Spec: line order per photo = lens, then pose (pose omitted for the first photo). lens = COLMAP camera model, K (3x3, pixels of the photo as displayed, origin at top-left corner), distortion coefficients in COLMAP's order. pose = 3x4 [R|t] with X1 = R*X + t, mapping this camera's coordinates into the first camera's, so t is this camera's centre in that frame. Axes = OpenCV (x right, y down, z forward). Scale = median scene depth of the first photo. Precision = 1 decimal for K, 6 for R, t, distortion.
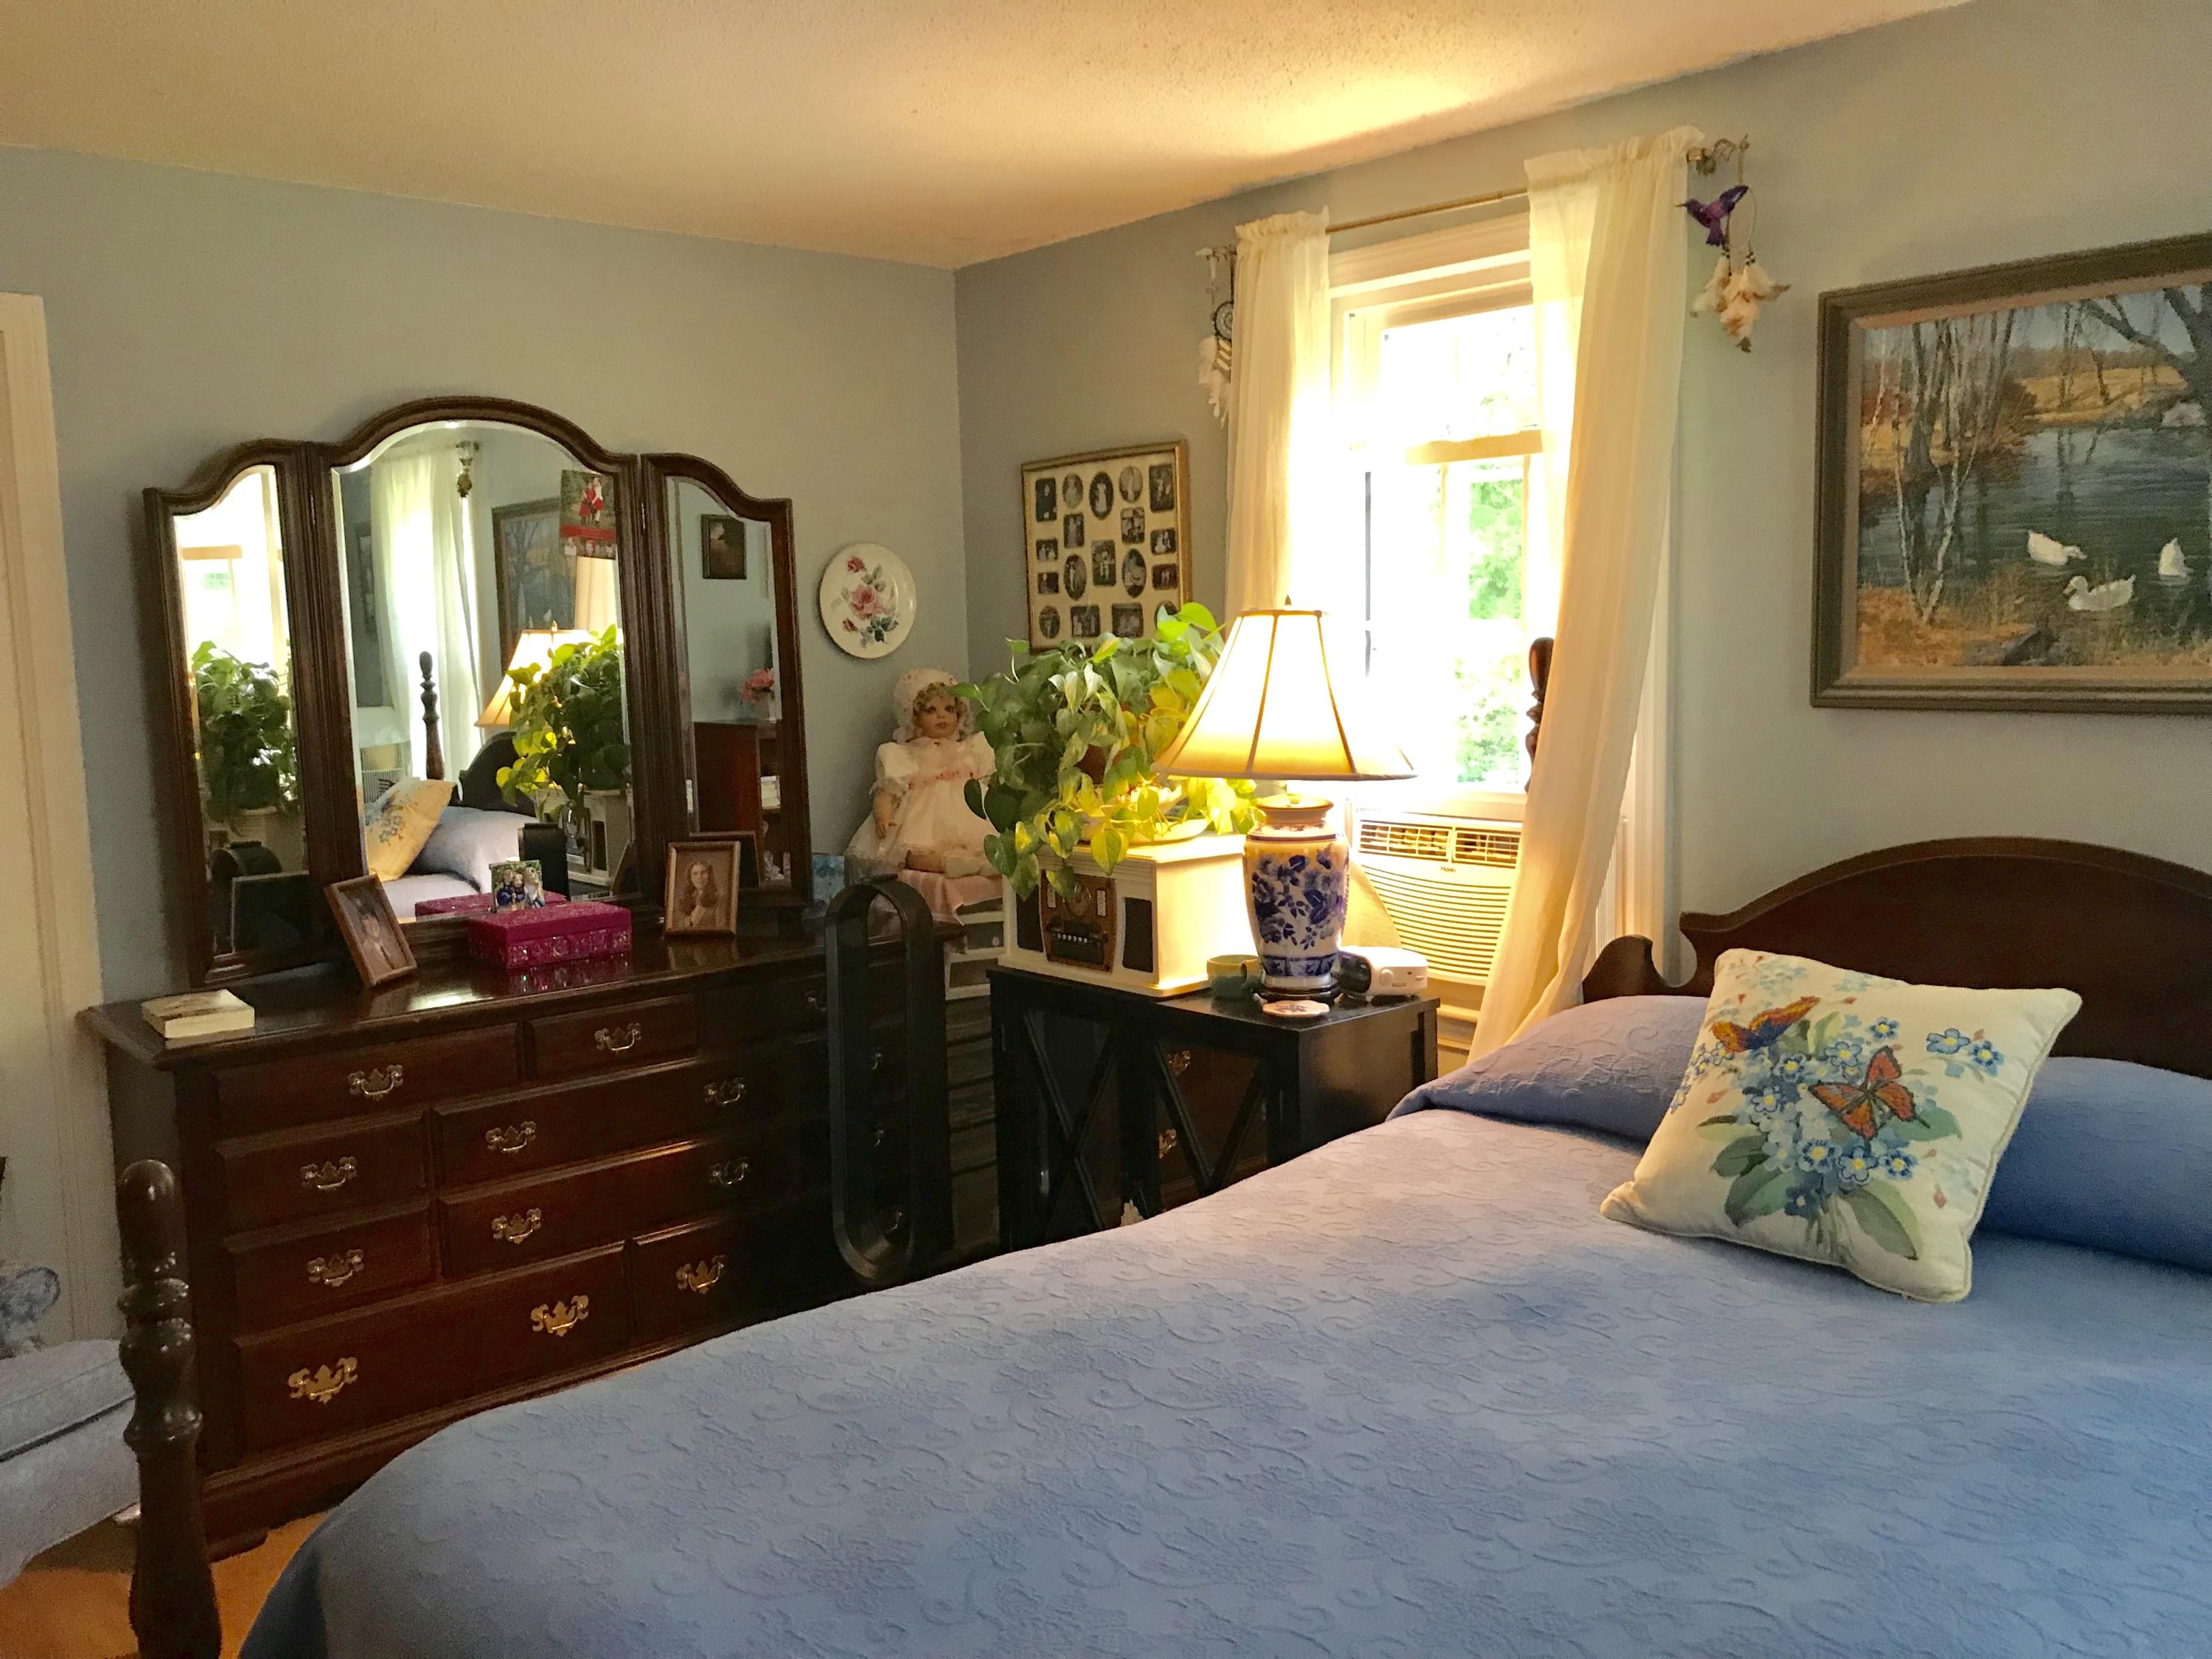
lens RADIAL K [[1822.7, 0, 1270.5], [0, 1822.7, 830.7], [0, 0, 1]] dist [0.051013, -0.077120]
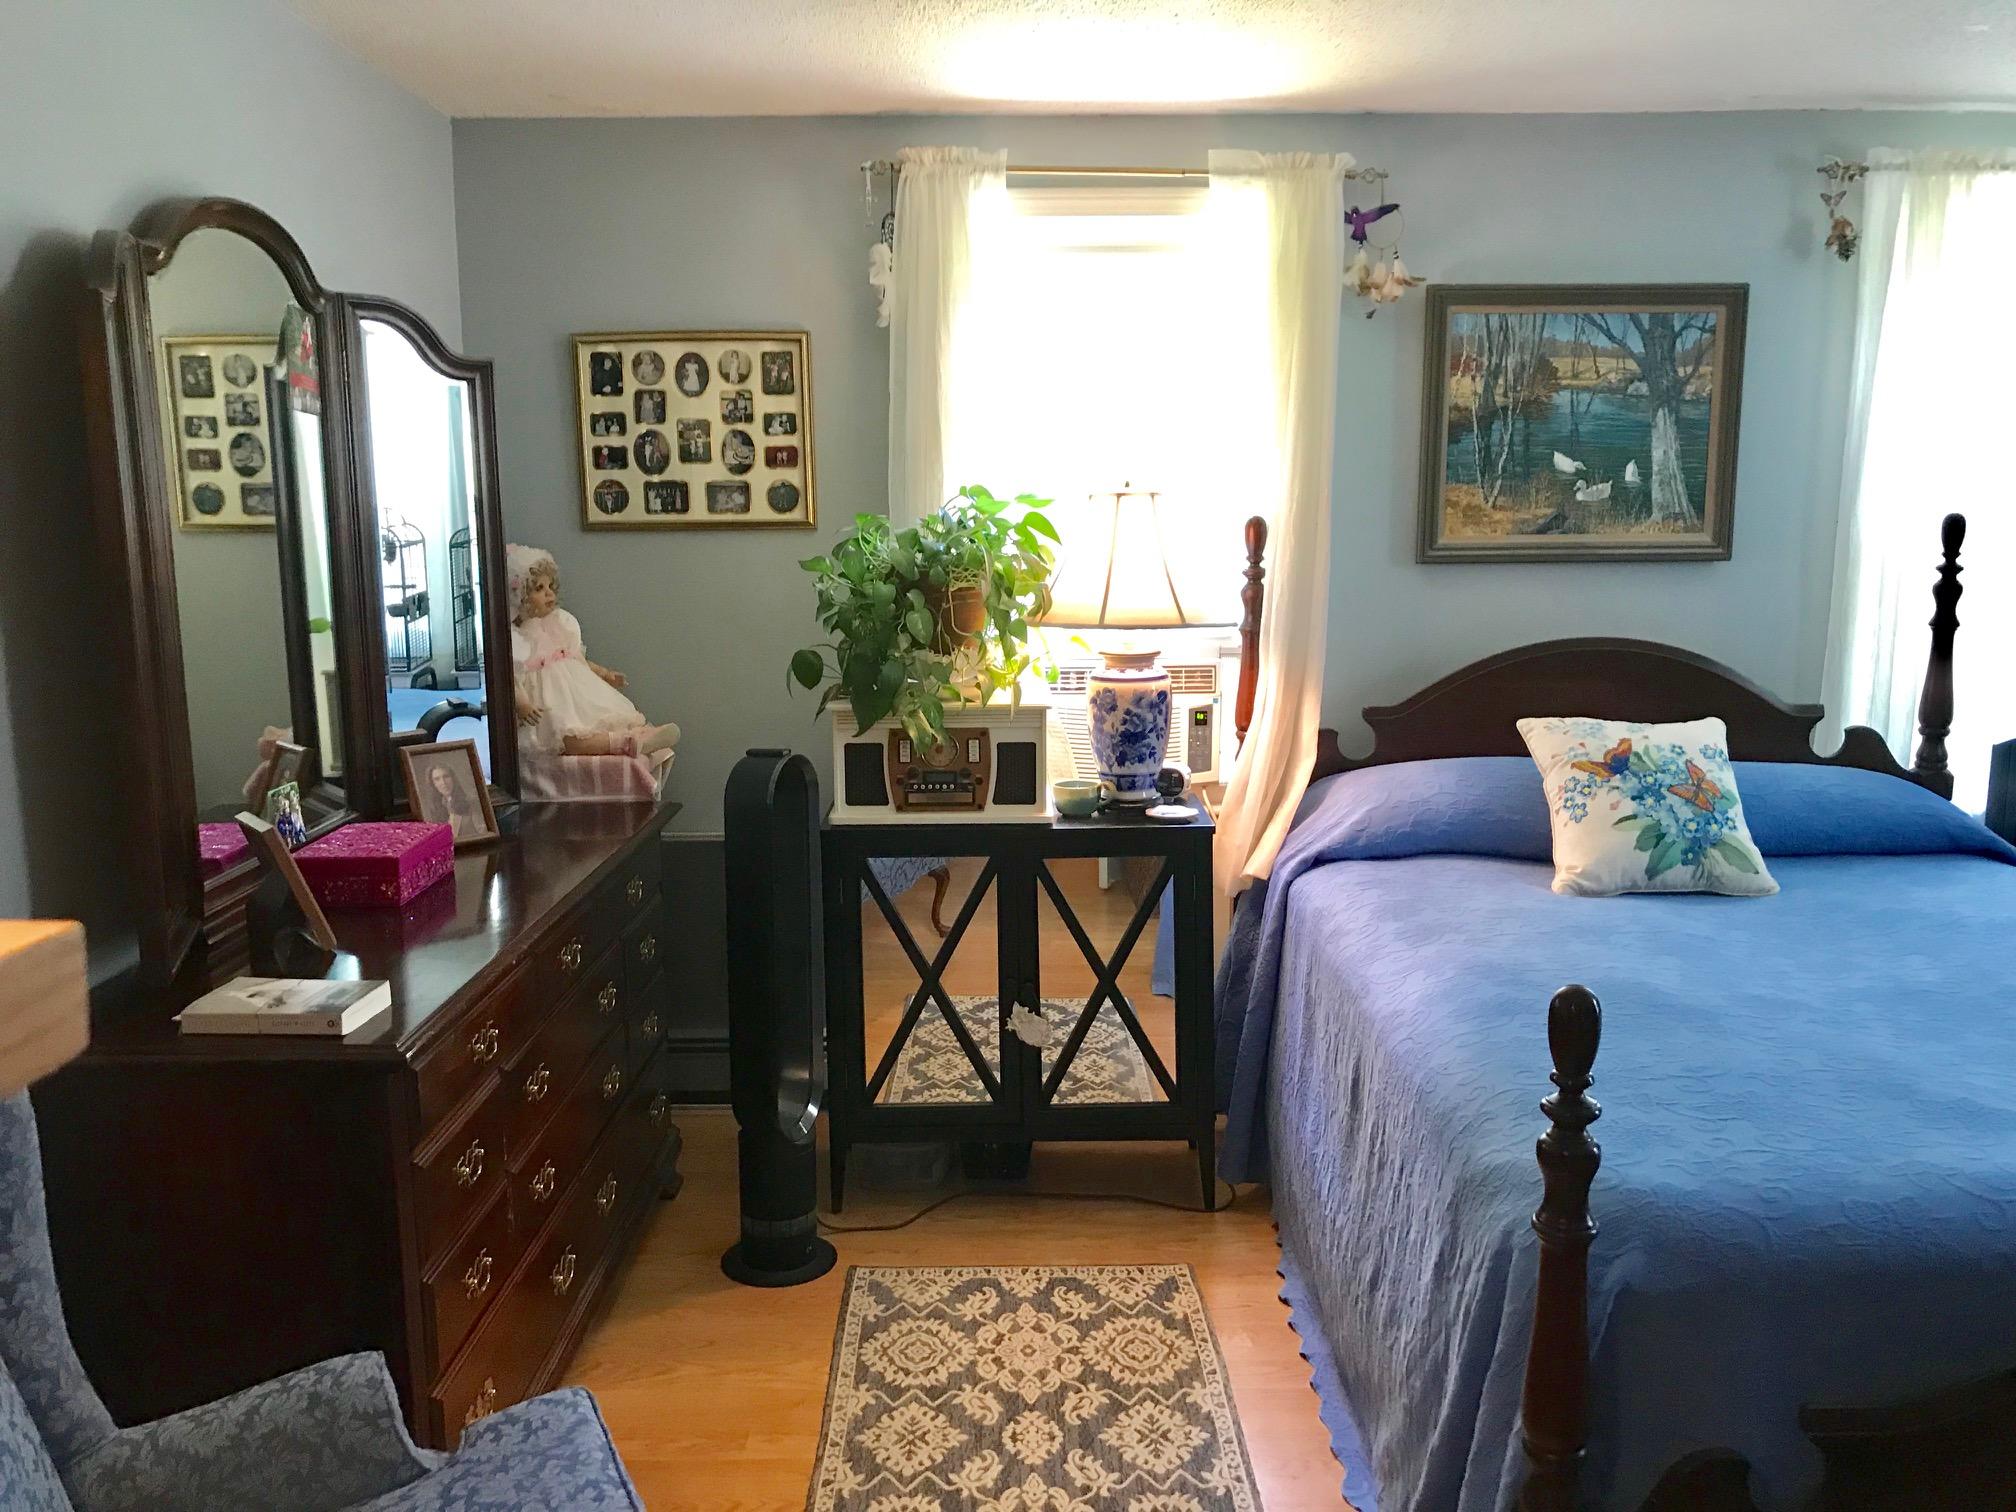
lens RADIAL K [[1661.2, 0, 952.7], [0, 1661.2, 751.4], [0, 0, 1]] dist [0.051013, -0.077120]
pose [[0.671050, -0.102383, 0.734309, -1.012451], [0.073695, 0.994725, 0.071346, -0.040528], [-0.737741, 0.006239, 0.675055, 0.369355]]
